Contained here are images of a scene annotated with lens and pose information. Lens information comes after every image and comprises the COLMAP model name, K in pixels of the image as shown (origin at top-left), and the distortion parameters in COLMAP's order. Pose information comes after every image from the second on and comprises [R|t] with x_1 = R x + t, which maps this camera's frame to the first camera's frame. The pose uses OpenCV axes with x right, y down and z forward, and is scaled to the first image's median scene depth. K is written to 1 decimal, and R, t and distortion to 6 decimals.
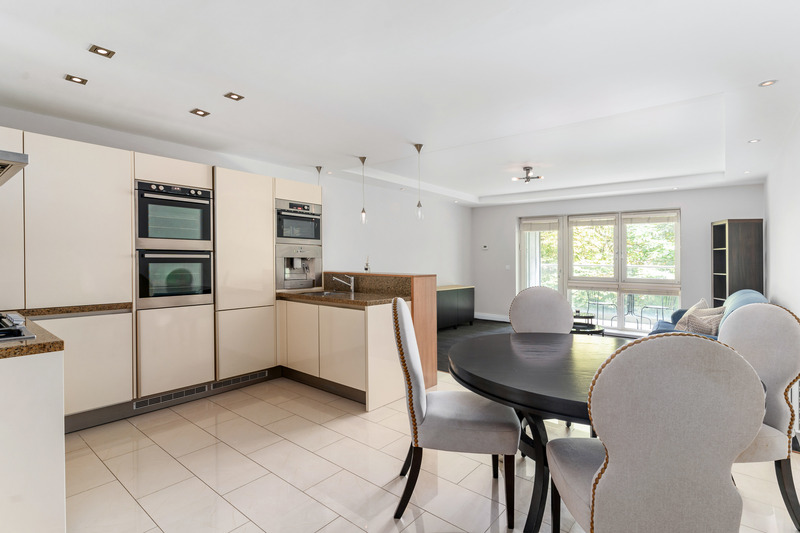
lens RADIAL K [[387.2, 0, 400.0], [0, 387.2, 260.0], [0, 0, 1]] dist [-0.000099, -0.000209]
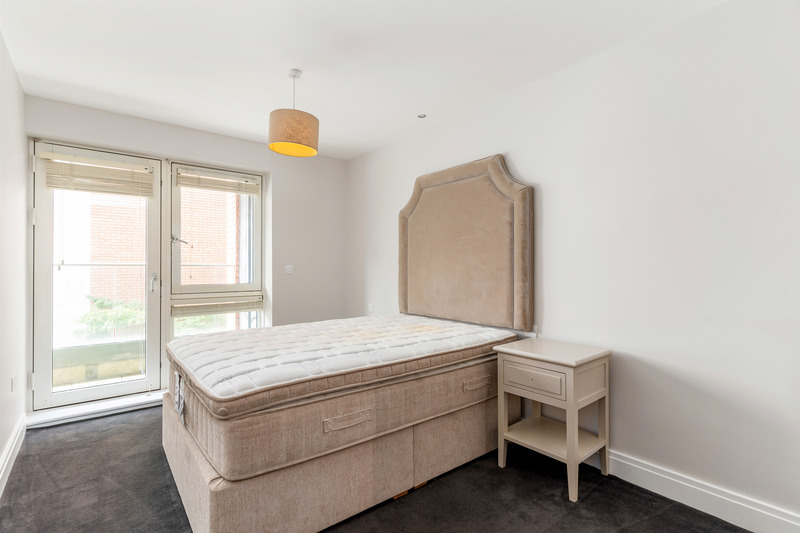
lens RADIAL K [[387.2, 0, 400.0], [0, 387.2, 260.0], [0, 0, 1]] dist [-0.000099, -0.000209]
pose [[0.204977, 0.002654, 0.978763, 0.027913], [-0.004768, 0.999987, -0.001713, 0.012207], [-0.978755, -0.004316, 0.204987, 0.878229]]
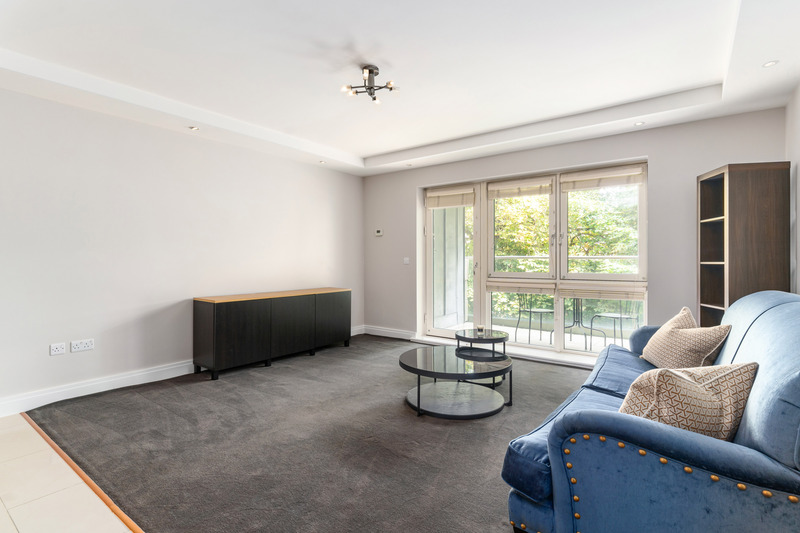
lens RADIAL K [[384.0, 0, 400.0], [0, 384.0, 266.5], [0, 0, 1]] dist [0.001754, 0.000162]
pose [[0.998690, -0.011821, 0.049781, 0.349083], [0.010947, 0.999782, 0.017791, 0.027004], [-0.049981, -0.017223, 0.998602, 0.472557]]
